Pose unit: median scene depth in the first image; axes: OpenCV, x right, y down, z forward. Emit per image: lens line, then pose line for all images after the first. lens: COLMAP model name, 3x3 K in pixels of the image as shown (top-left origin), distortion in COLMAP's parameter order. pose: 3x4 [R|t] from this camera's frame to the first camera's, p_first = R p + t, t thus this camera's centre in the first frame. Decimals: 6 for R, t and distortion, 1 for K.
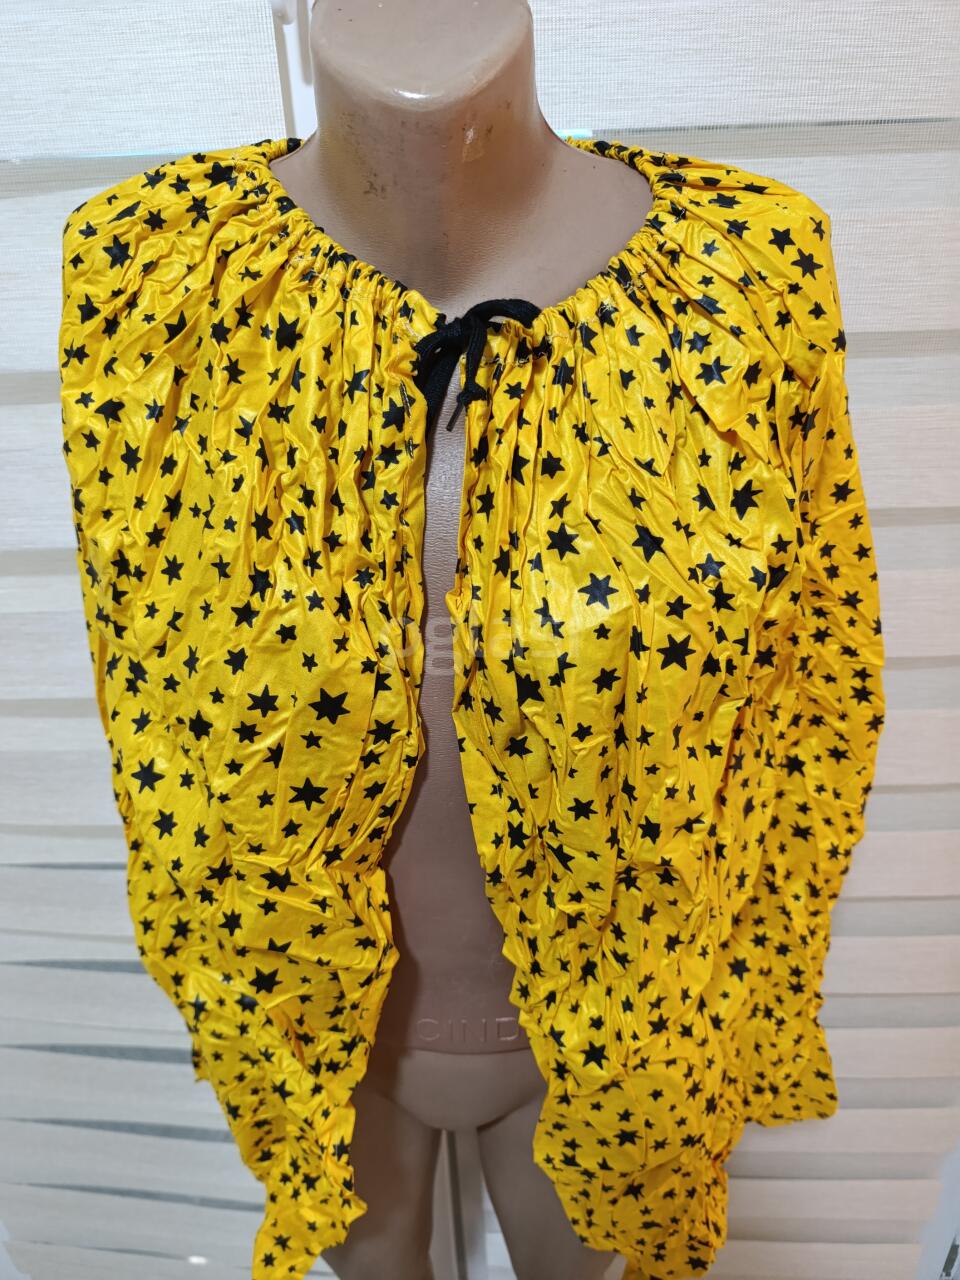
lens RADIAL K [[929.4, 0, 472.1], [0, 929.4, 628.4], [0, 0, 1]] dist [0.019319, -0.046442]
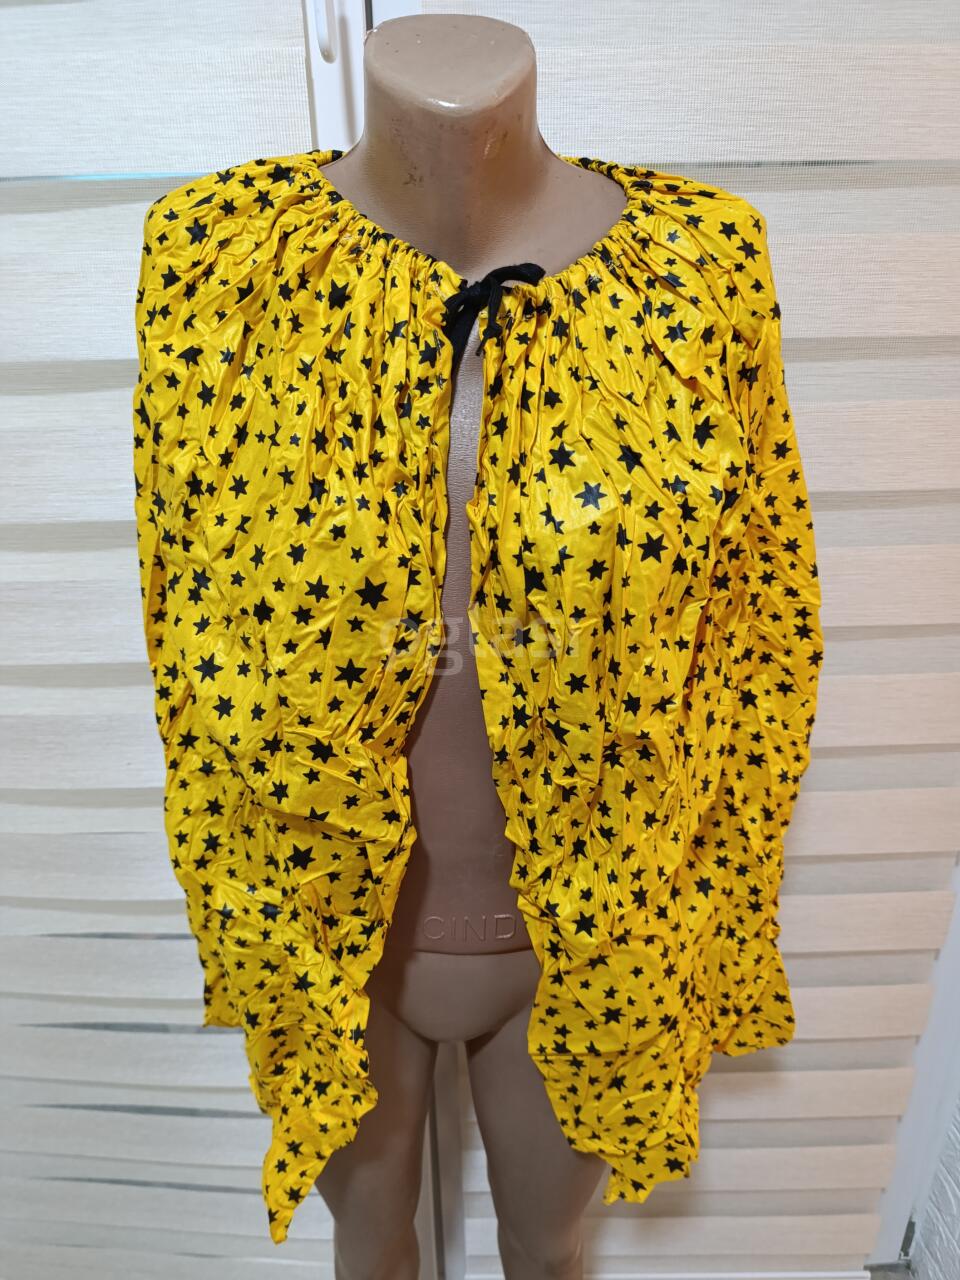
lens RADIAL K [[929.4, 0, 473.7], [0, 929.4, 627.8], [0, 0, 1]] dist [0.019319, -0.046442]
pose [[0.998716, -0.000580, 0.050648, -0.076755], [0.004152, 0.997507, -0.070440, 0.202315], [-0.050481, 0.070560, 0.996229, -0.203890]]
